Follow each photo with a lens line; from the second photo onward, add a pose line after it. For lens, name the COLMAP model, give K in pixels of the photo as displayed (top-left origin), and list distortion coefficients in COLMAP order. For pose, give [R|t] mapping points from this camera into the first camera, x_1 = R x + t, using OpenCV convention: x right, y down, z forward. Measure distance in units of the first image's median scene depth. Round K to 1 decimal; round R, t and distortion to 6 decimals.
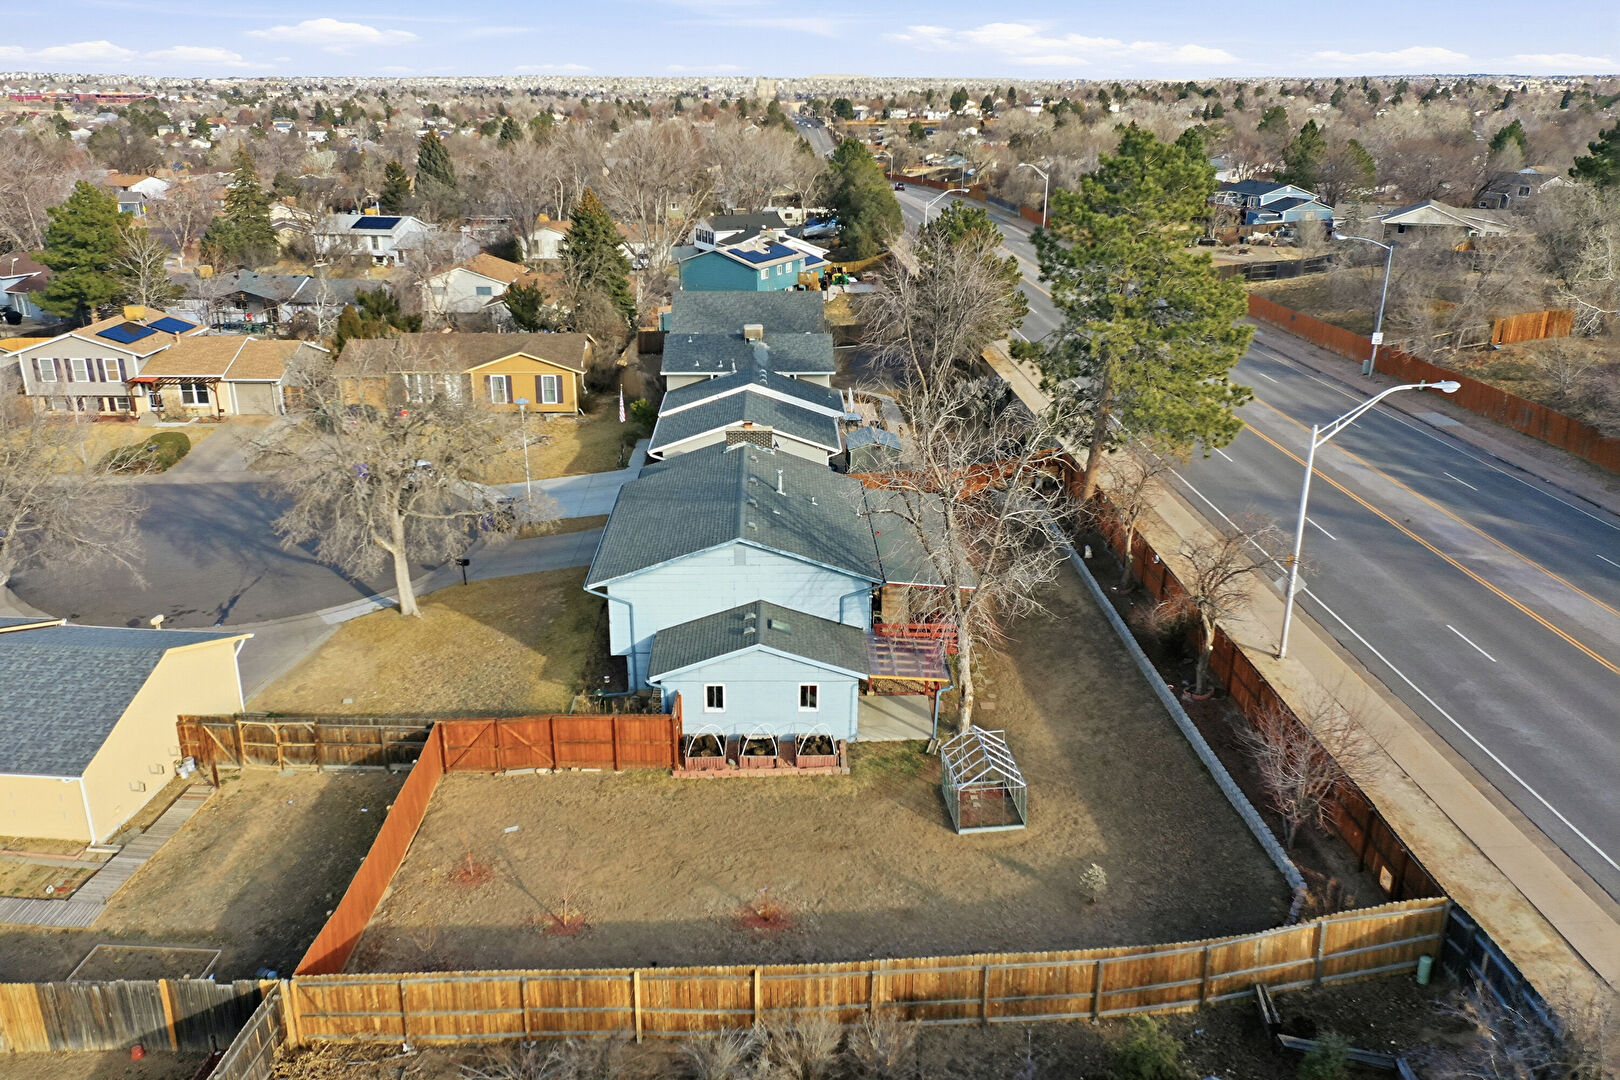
lens RADIAL K [[1249.2, 0, 810.0], [0, 1249.2, 540.0], [0, 0, 1]] dist [-0.014015, 0.008020]
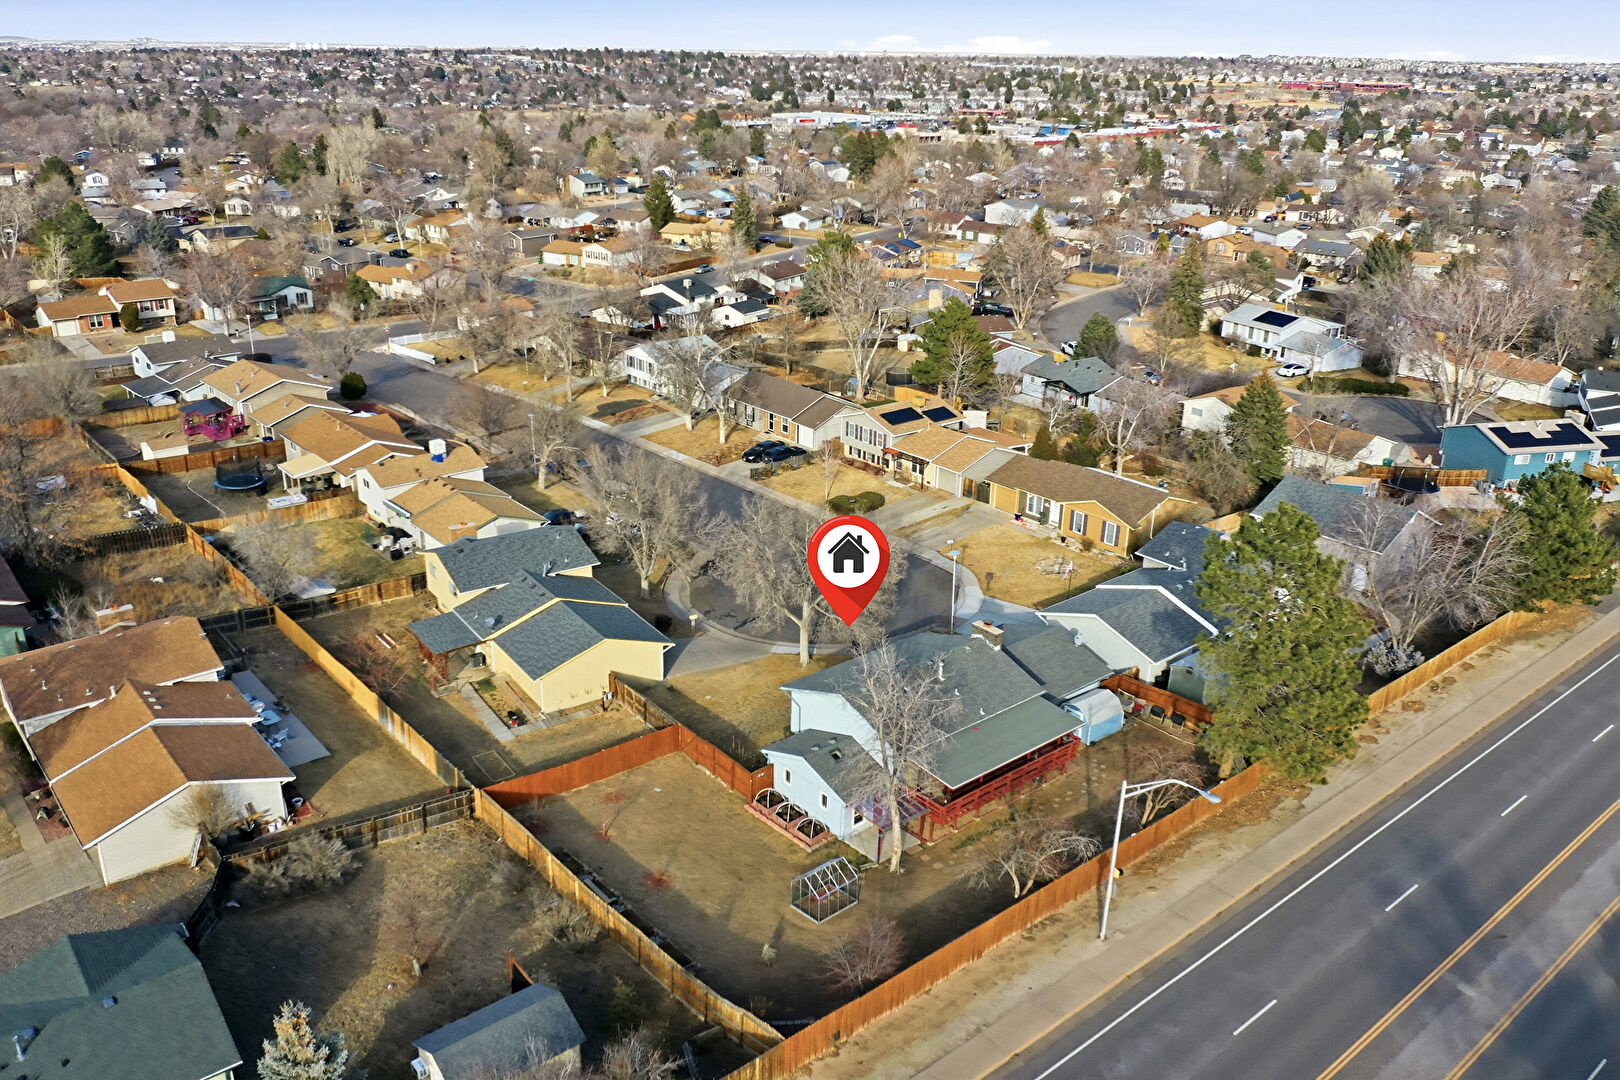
lens RADIAL K [[1249.2, 0, 810.0], [0, 1249.2, 540.0], [0, 0, 1]] dist [-0.014015, 0.008020]
pose [[0.618069, 0.287836, -0.731534, 1.041642], [-0.276990, 0.950617, 0.140011, -0.406174], [0.735709, 0.116092, 0.667275, -0.135418]]
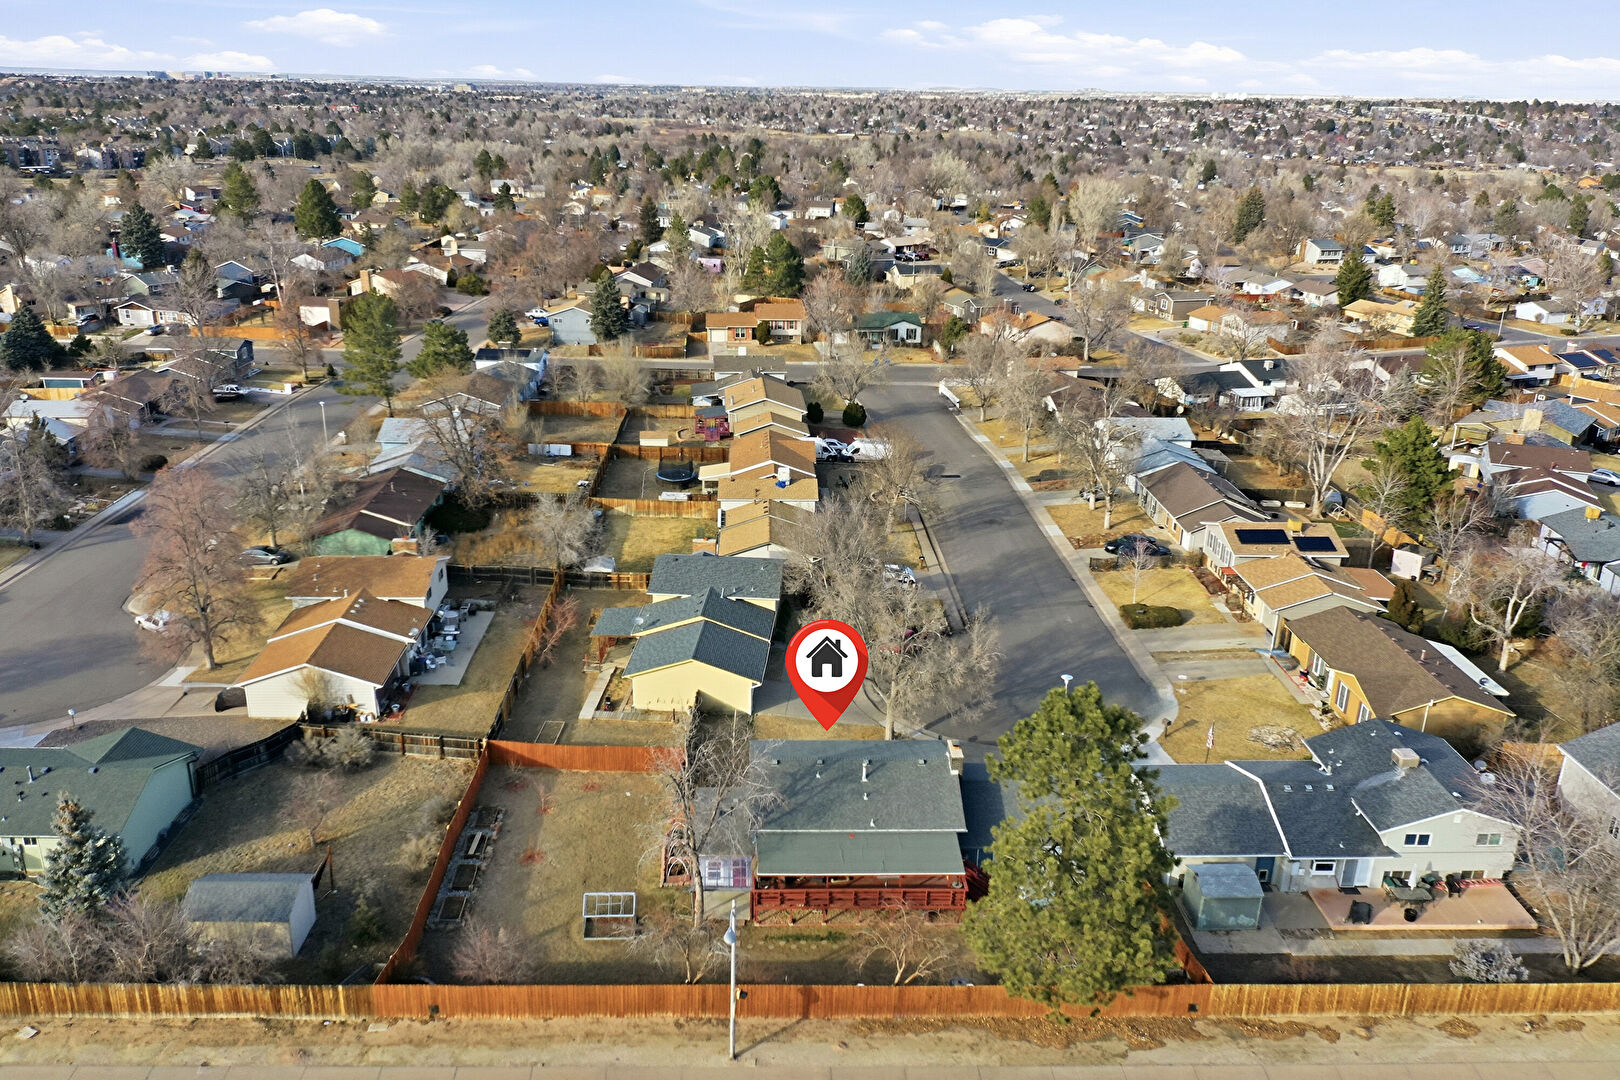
lens RADIAL K [[1262.2, 0, 810.0], [0, 1262.2, 540.0], [0, 0, 1]] dist [-0.008943, 0.010805]
pose [[-0.000181, 0.330520, -0.943799, 1.444822], [-0.354667, 0.882424, 0.309094, -0.812166], [0.934993, 0.334791, 0.117064, 0.770342]]
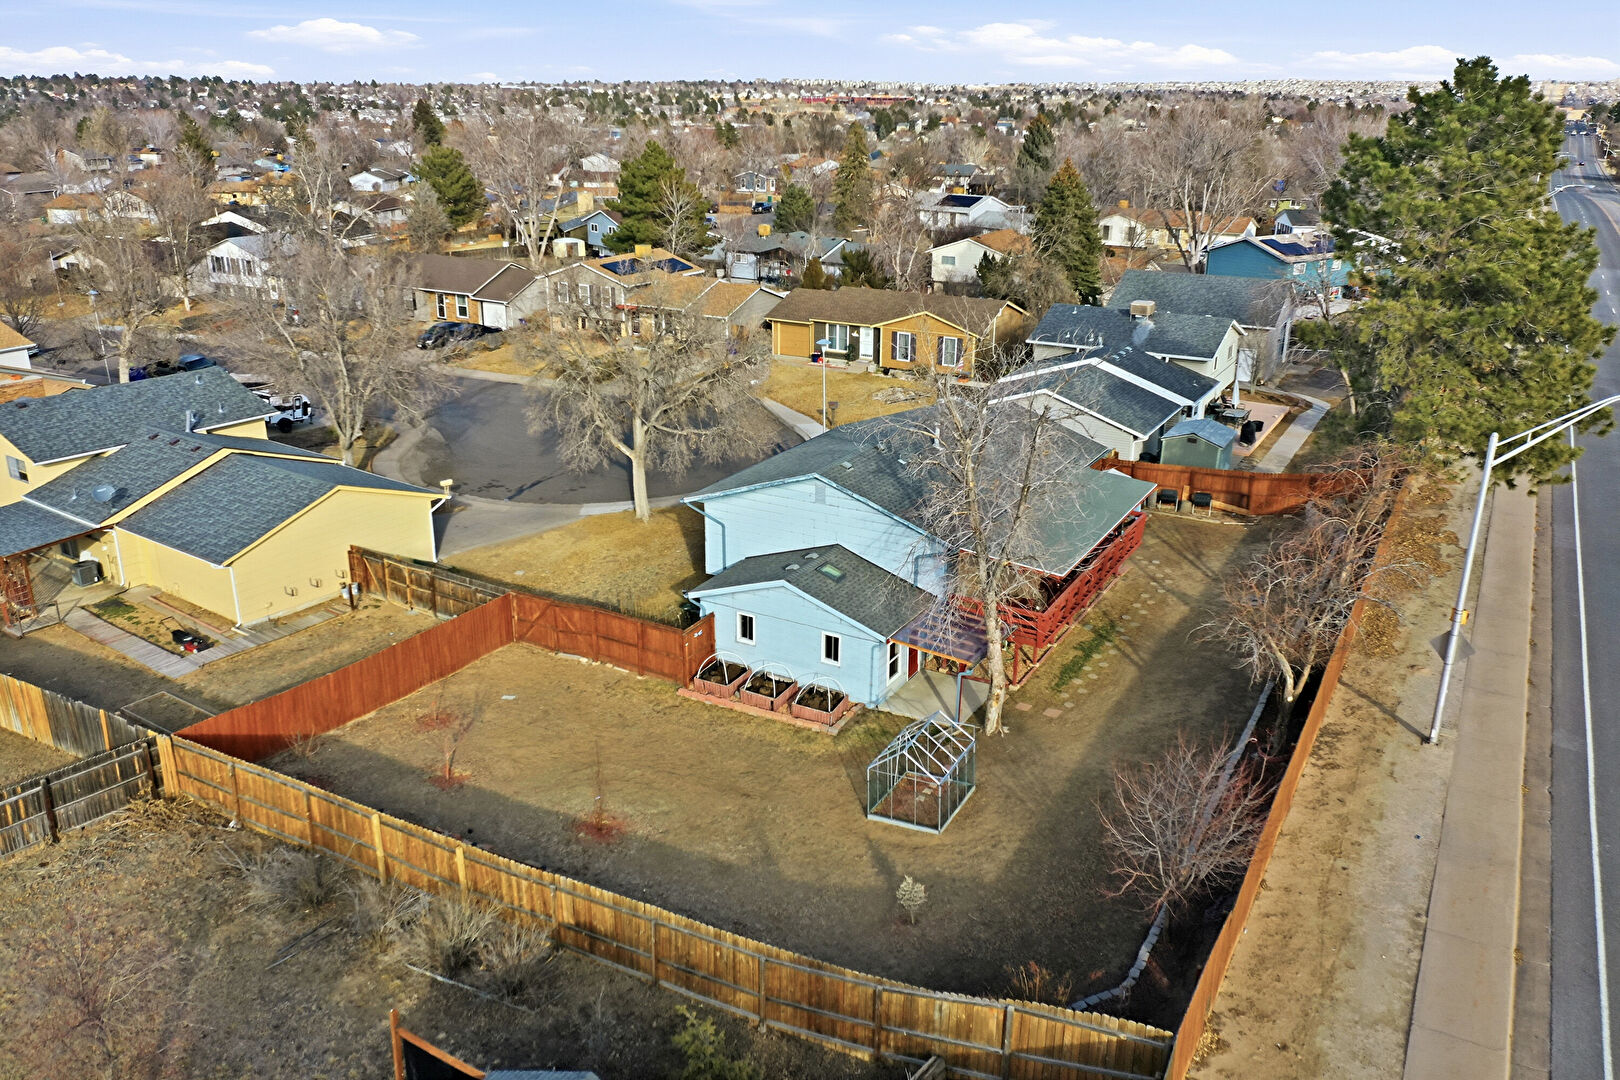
lens RADIAL K [[1249.2, 0, 810.0], [0, 1249.2, 540.0], [0, 0, 1]] dist [-0.014015, 0.008020]
pose [[0.853747, 0.172737, -0.491201, 0.414411], [-0.174710, 0.983712, 0.042274, 0.008724], [0.490503, 0.049727, 0.870020, 0.167877]]
